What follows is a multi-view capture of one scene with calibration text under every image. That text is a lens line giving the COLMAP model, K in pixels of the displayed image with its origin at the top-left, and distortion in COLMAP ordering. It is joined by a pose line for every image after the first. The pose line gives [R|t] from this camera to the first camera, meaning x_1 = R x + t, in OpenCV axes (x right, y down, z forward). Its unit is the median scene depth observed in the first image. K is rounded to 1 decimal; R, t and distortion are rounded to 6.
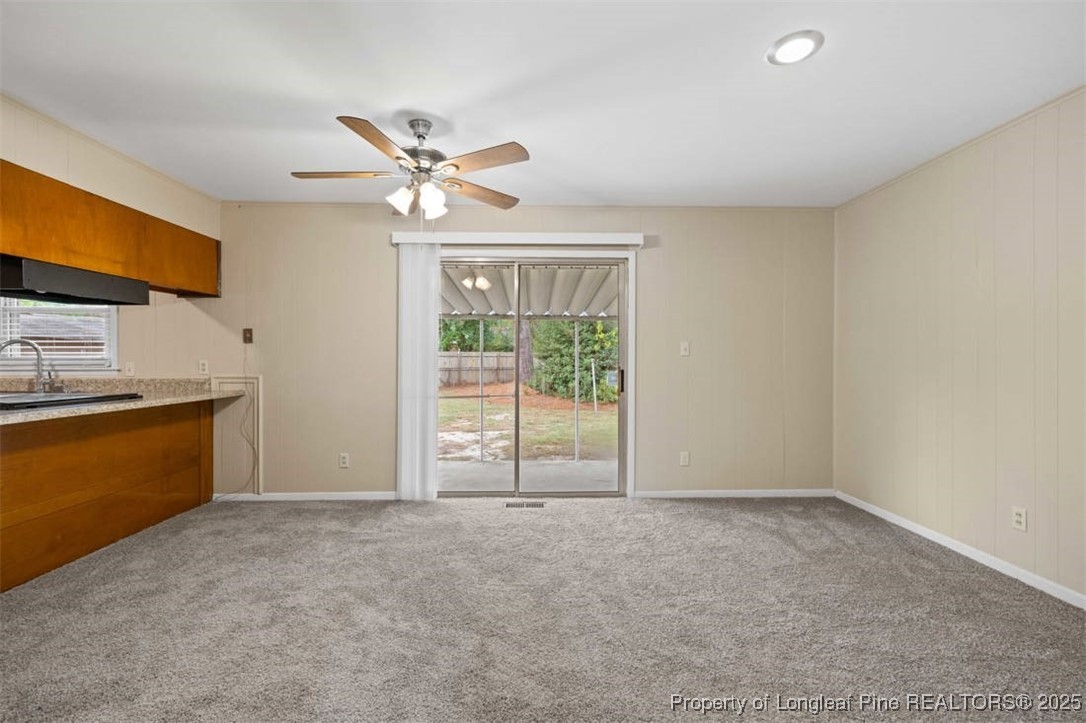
lens RADIAL K [[457.5, 0, 541.0], [0, 457.5, 354.5], [0, 0, 1]] dist [0.004839, -0.000136]
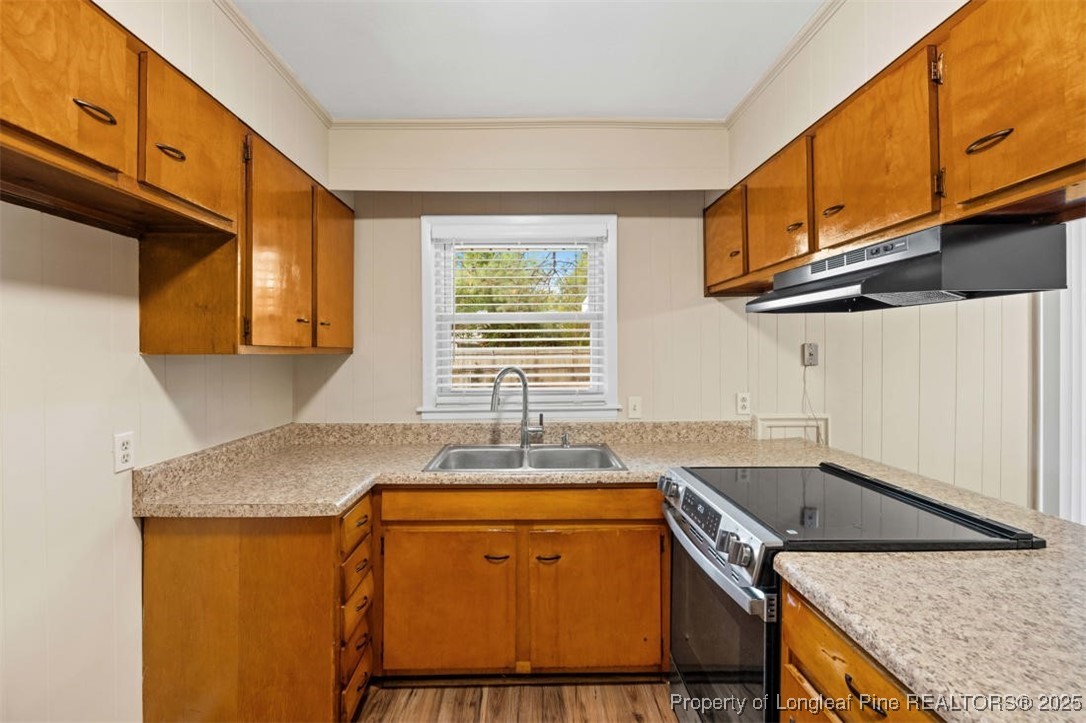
lens RADIAL K [[484.6, 0, 538.0], [0, 484.6, 353.4], [0, 0, 1]] dist [-0.002697, 0.000765]
pose [[0.999961, -0.008143, -0.003528, -1.060113], [0.008190, 0.999875, 0.013531, -0.056970], [0.003418, -0.013560, 0.999902, 0.321088]]
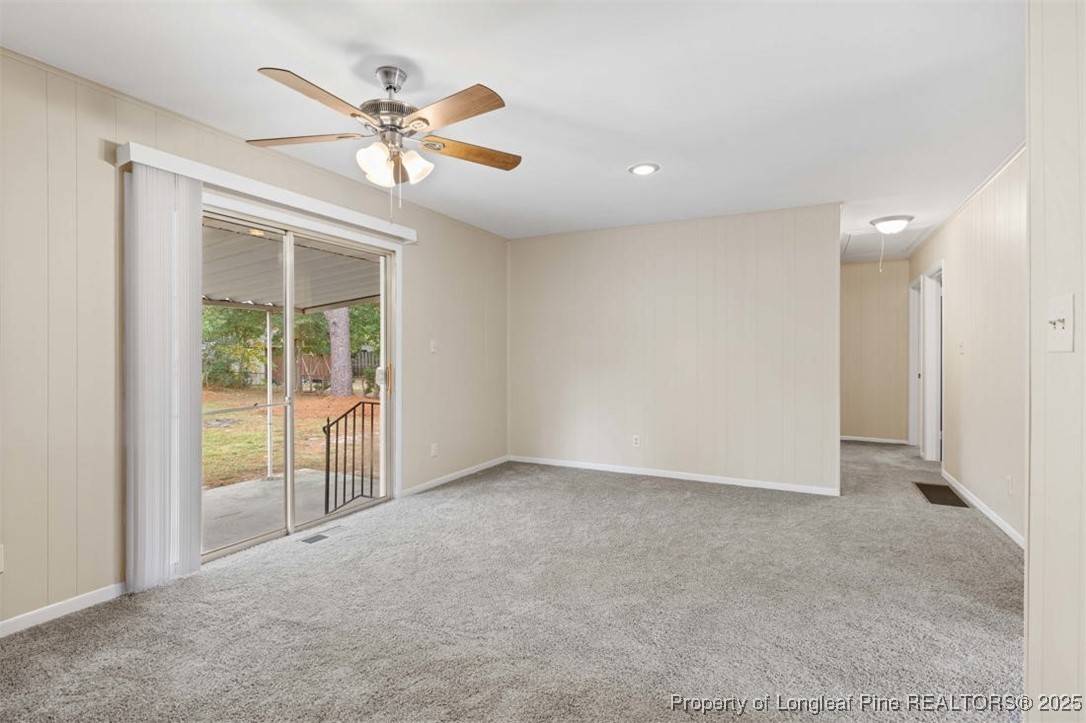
lens RADIAL K [[520.5, 0, 543.9], [0, 520.5, 352.8], [0, 0, 1]] dist [-0.001946, 0.002660]
pose [[0.480416, 0.003978, 0.877032, -0.661610], [-0.008091, 0.999967, -0.000104, 0.000547], [-0.877003, -0.007046, 0.480433, 0.212649]]
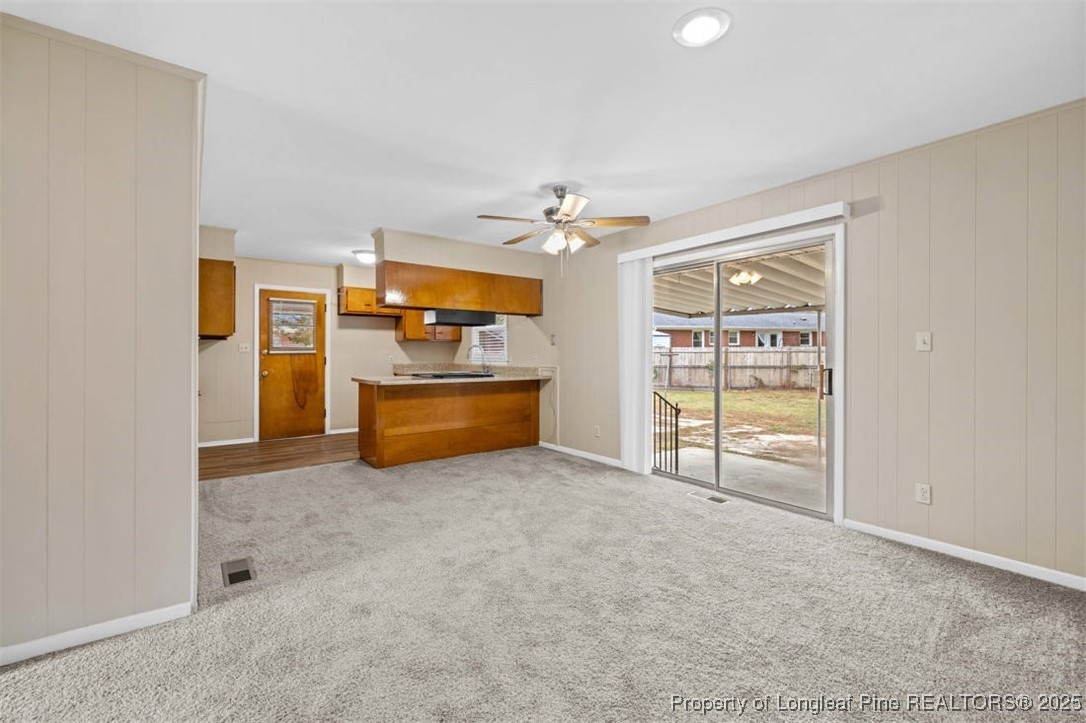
lens RADIAL K [[457.5, 0, 542.4], [0, 457.5, 341.4], [0, 0, 1]] dist [0.004839, -0.000136]
pose [[0.586833, -0.023328, -0.809372, 0.584107], [0.006621, 0.999690, -0.024014, 0.001042], [0.809681, 0.008733, 0.586805, 0.090748]]
